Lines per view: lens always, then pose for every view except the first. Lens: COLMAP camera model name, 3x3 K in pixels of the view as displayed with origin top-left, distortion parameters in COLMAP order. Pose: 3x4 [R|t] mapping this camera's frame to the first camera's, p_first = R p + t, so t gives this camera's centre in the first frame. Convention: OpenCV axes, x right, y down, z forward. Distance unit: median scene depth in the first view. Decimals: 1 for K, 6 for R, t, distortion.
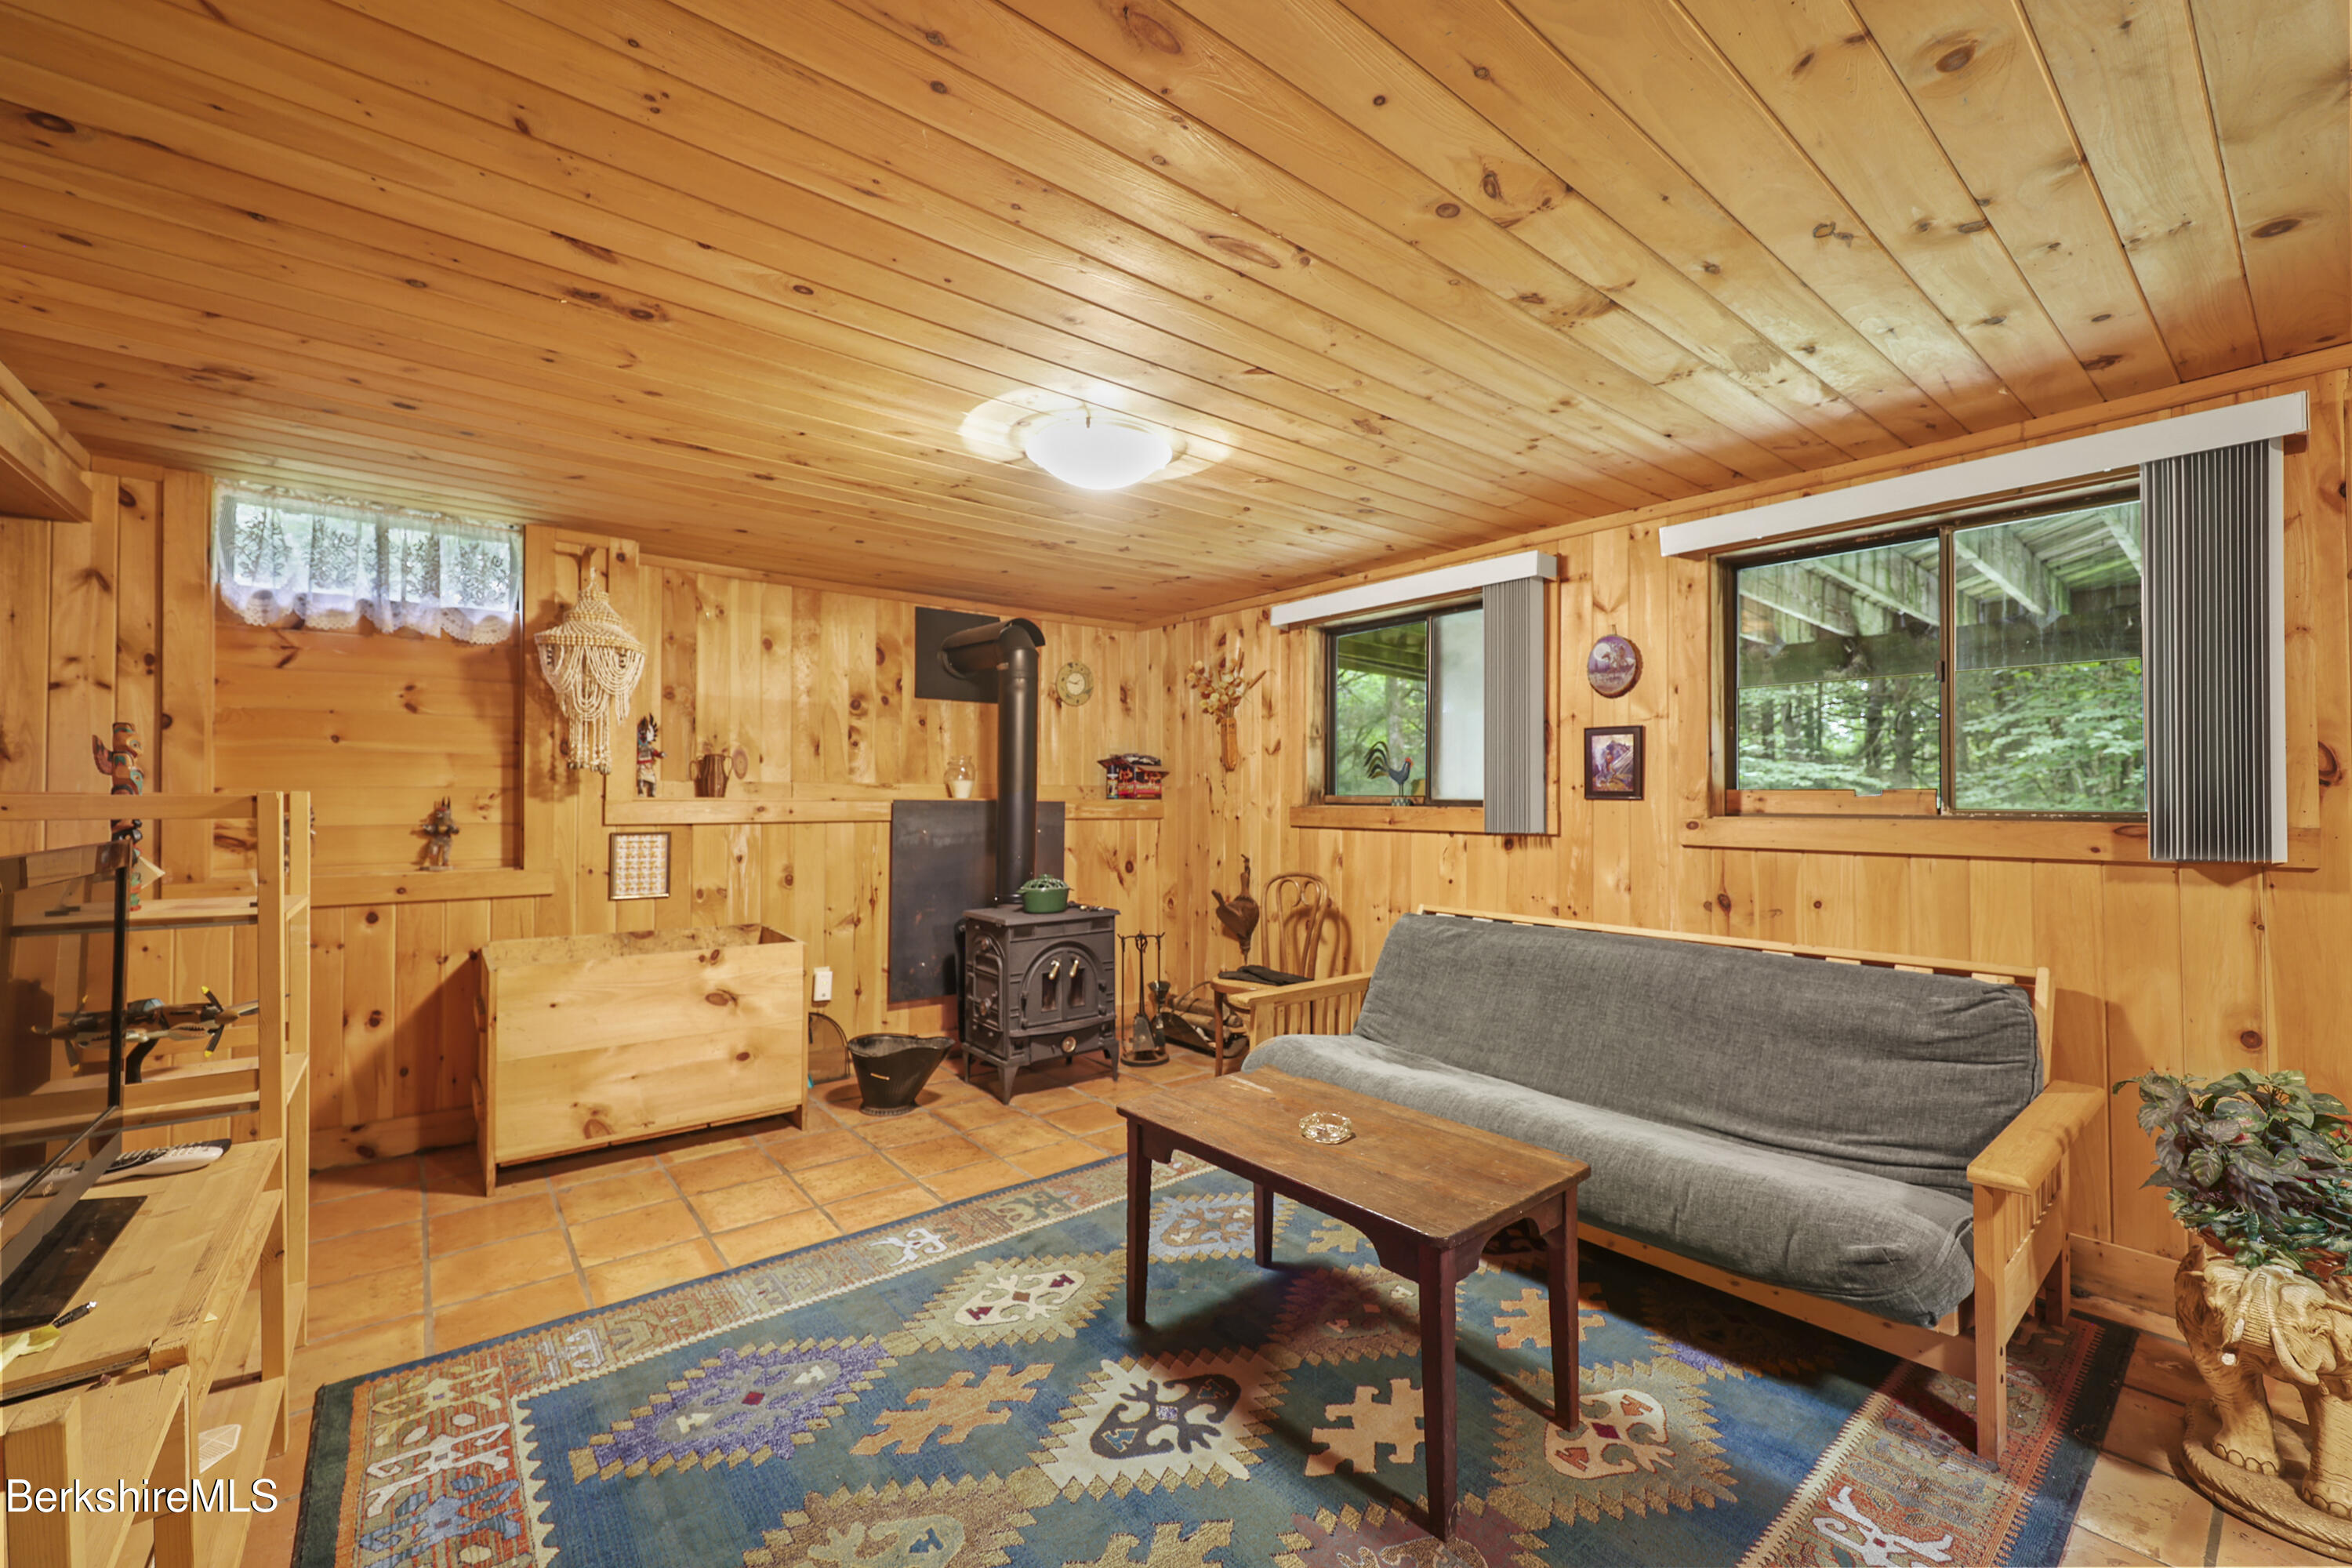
lens RADIAL K [[946.0, 0, 1176.0], [0, 946.0, 784.0], [0, 0, 1]] dist [0.000195, 0.000124]
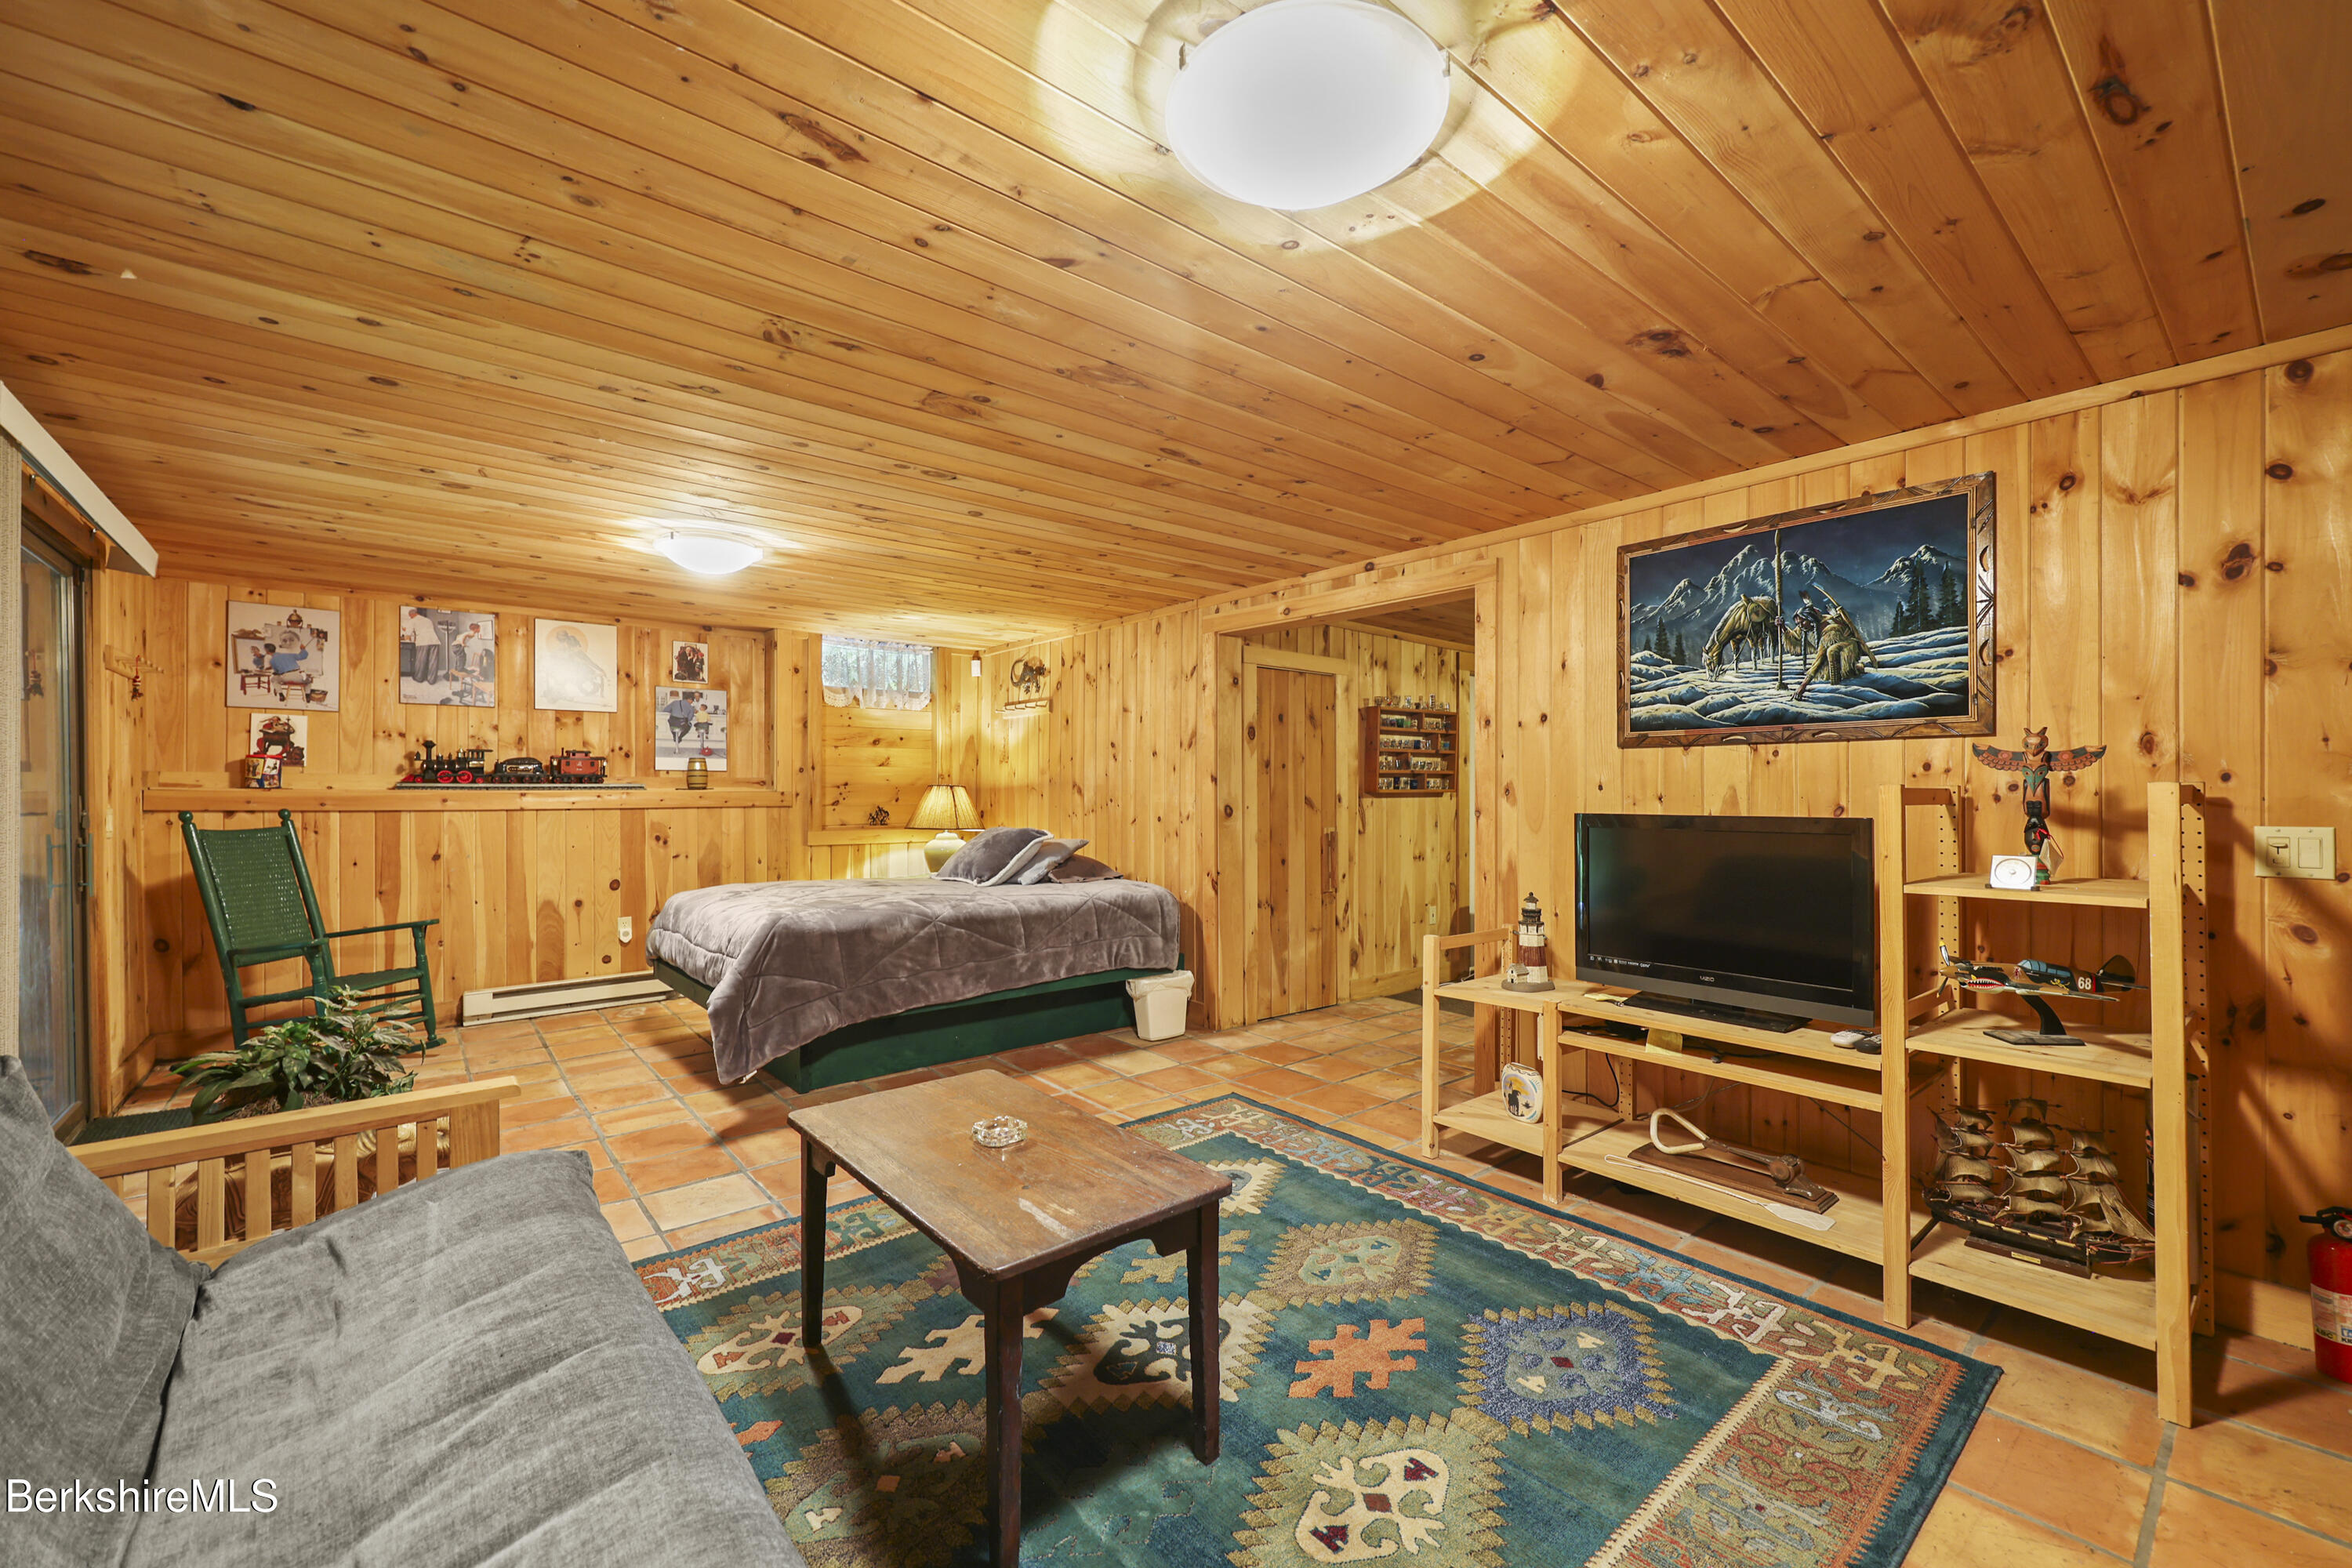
lens RADIAL K [[945.2, 0, 1185.3], [0, 945.2, 792.1], [0, 0, 1]] dist [-0.000051, 0.000060]
pose [[-0.999835, -0.003038, -0.017900, -0.005635], [-0.002784, 0.999895, -0.014231, 0.020559], [0.017941, -0.014179, -0.999738, 1.188669]]
